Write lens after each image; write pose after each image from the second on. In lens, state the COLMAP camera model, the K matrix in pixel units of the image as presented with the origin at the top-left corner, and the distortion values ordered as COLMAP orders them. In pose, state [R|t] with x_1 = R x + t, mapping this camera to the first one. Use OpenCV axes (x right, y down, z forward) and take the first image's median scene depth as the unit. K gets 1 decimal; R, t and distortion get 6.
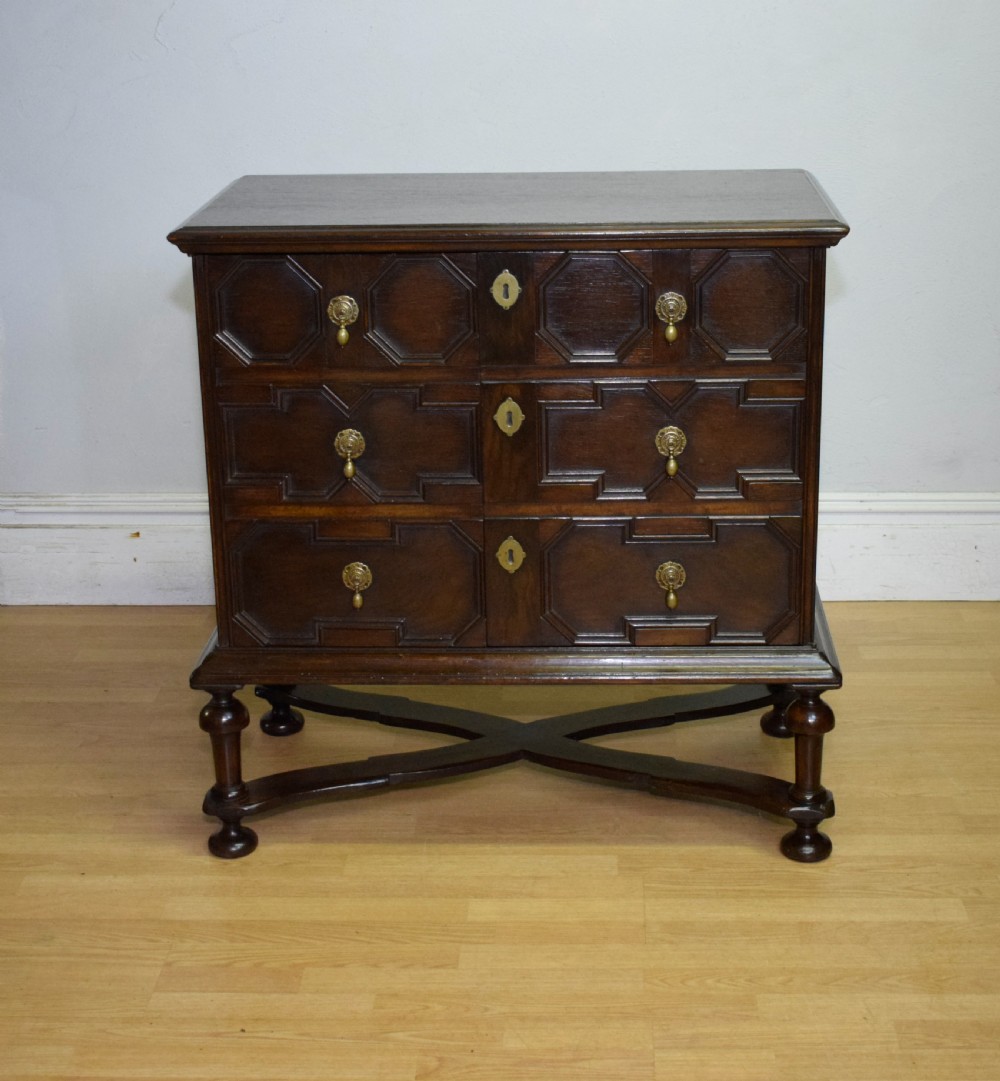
lens RADIAL K [[1983.6, 0, 518.6], [0, 1983.6, 543.0], [0, 0, 1]] dist [-0.026459, 0.018624]
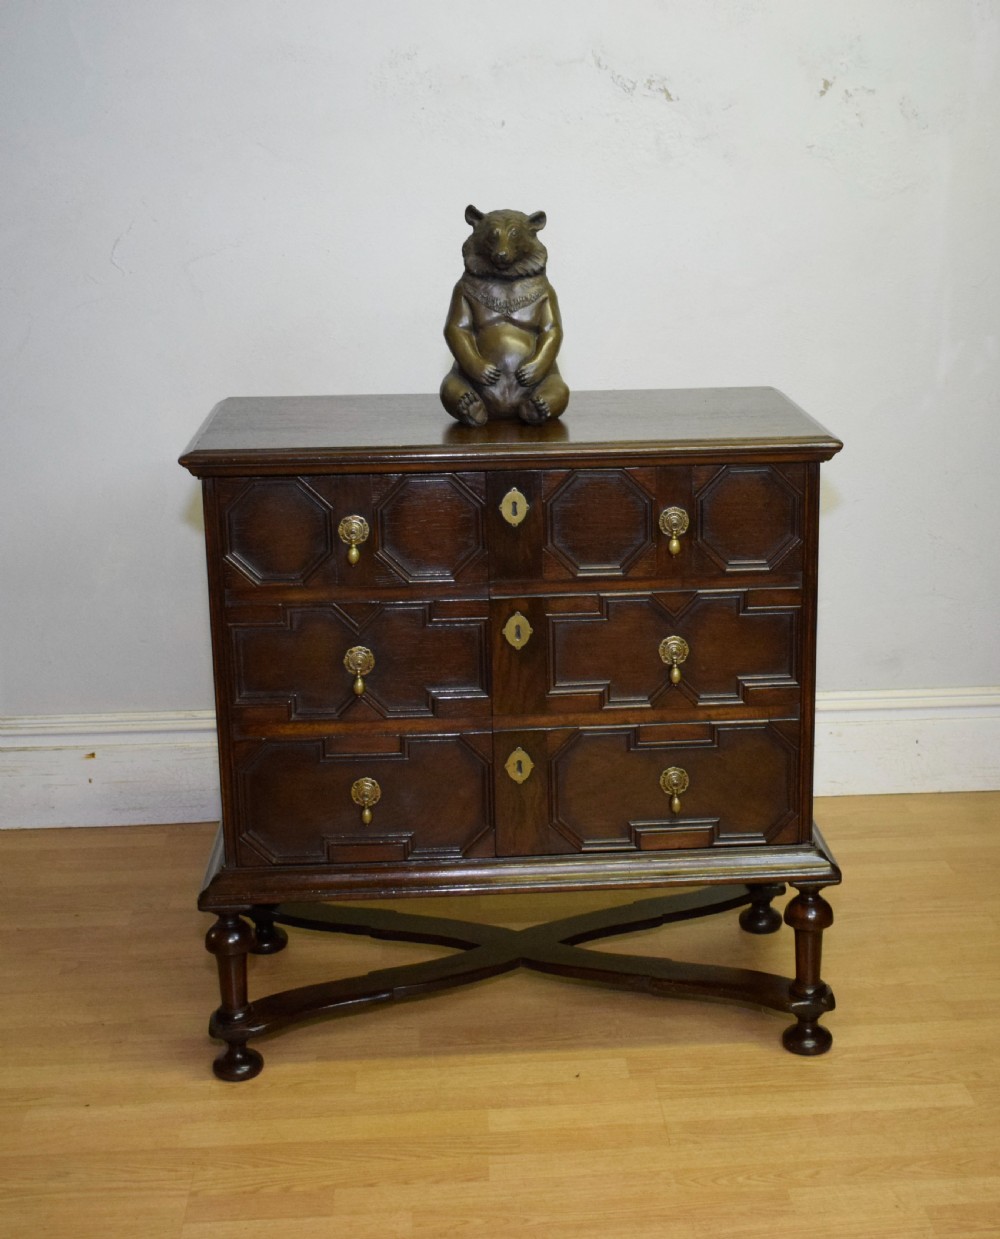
lens RADIAL K [[1949.2, 0, 604.1], [0, 1949.2, 620.2], [0, 0, 1]] dist [-0.022413, 0.011362]
pose [[0.991648, -0.023785, 0.126759, -0.087849], [0.031715, 0.997639, -0.060908, -0.006292], [-0.125011, 0.064420, 0.990062, -0.000774]]
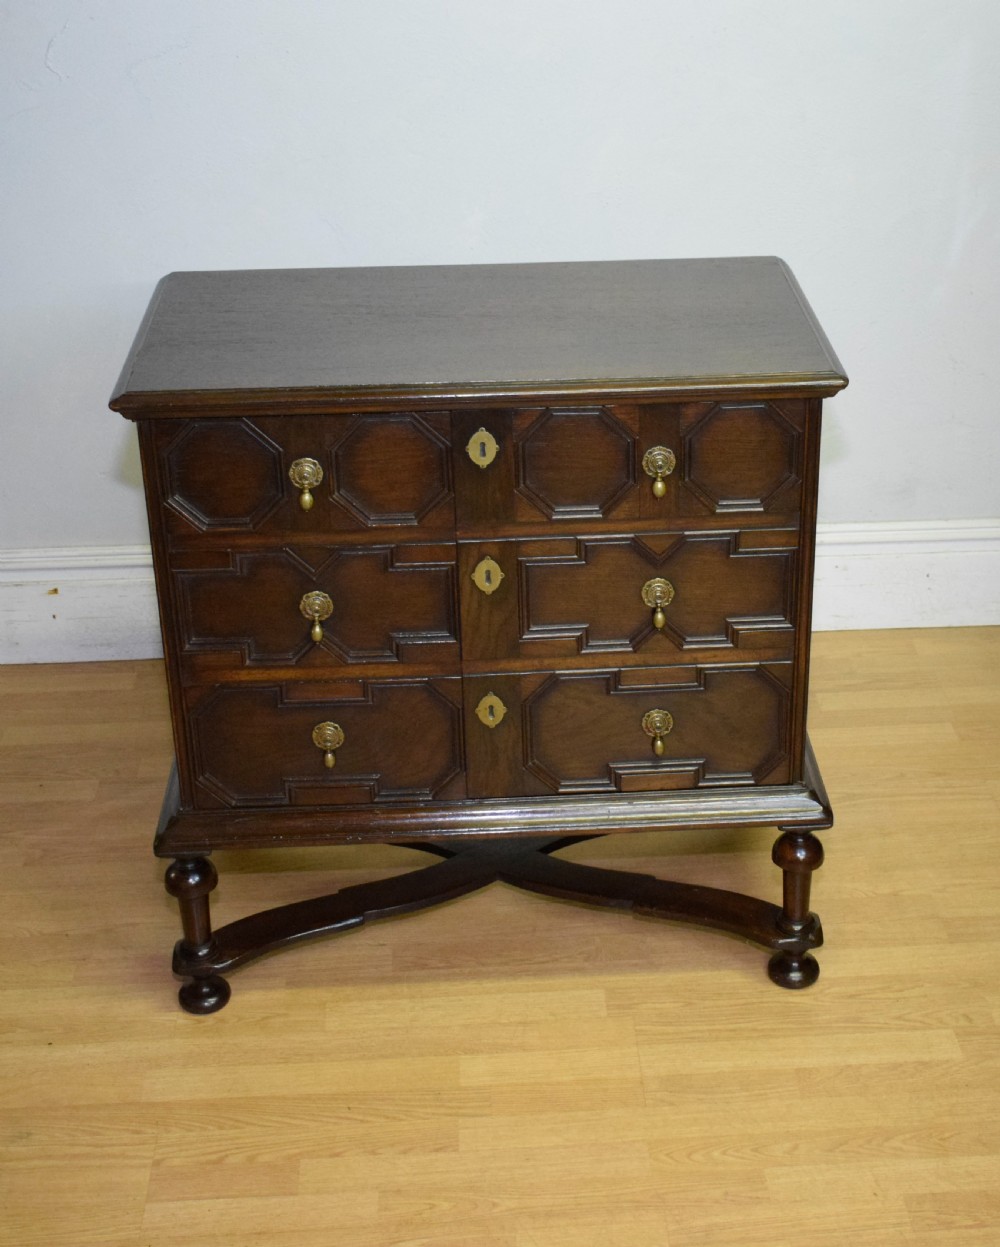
lens RADIAL K [[1984.8, 0, 591.7], [0, 1984.8, 622.0], [0, 0, 1]] dist [-0.019937, -0.012162]
pose [[0.993822, -0.040628, 0.103278, -0.053864], [0.024692, 0.988204, 0.151136, -0.182918], [-0.108200, -0.147653, 0.983103, 0.066467]]
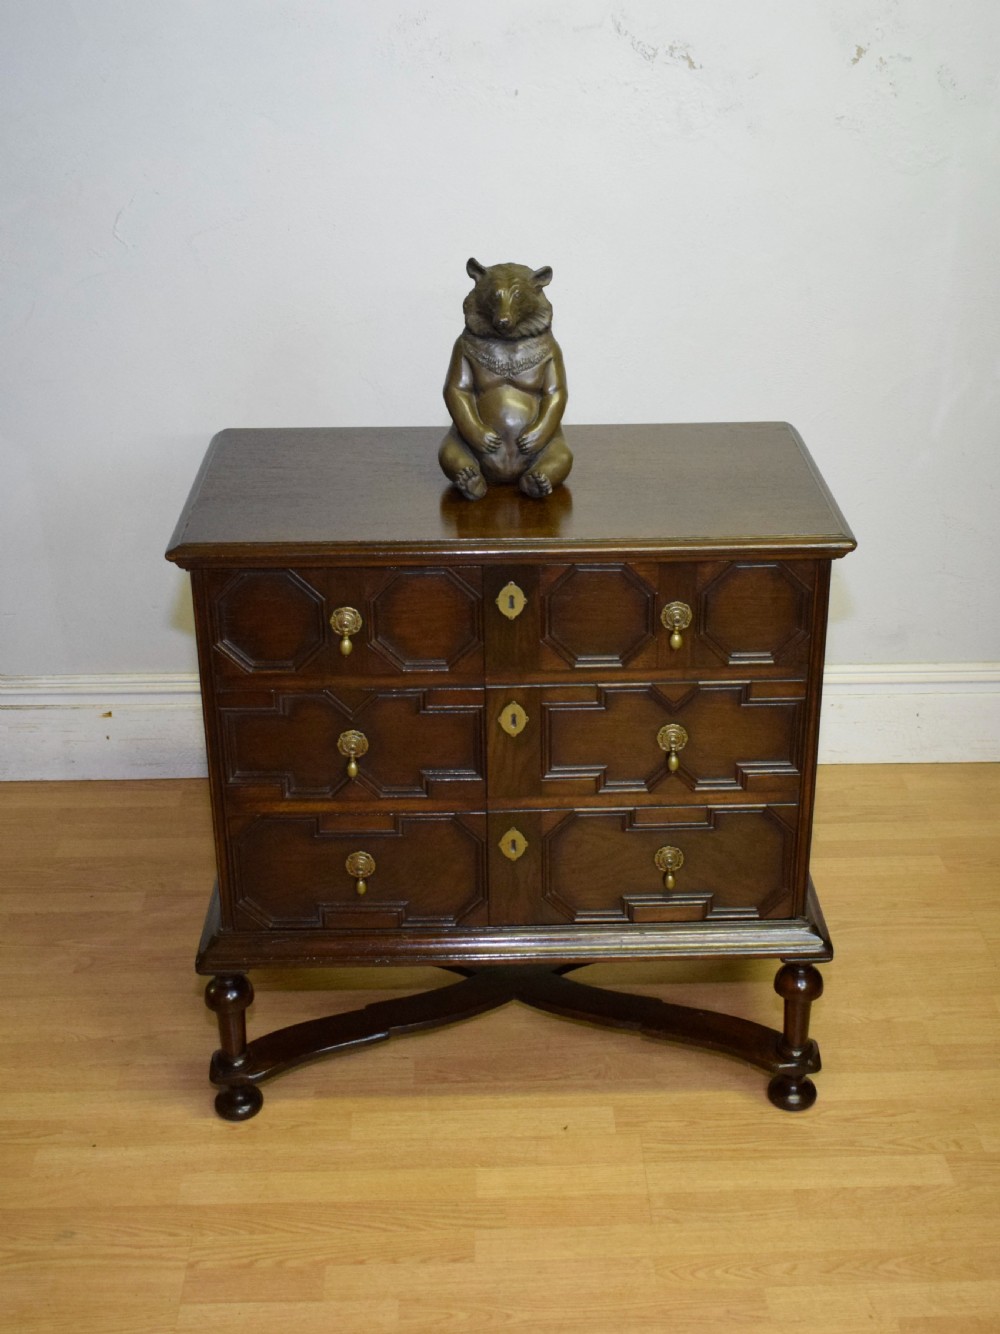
lens RADIAL K [[1801.7, 0, 531.2], [0, 1801.7, 669.8], [0, 0, 1]] dist [-0.024477, 0.005583]
pose [[0.997242, -0.018750, 0.071814, -0.060691], [0.010078, 0.992810, 0.119275, -0.196952], [-0.073534, -0.118222, 0.990261, 0.100082]]
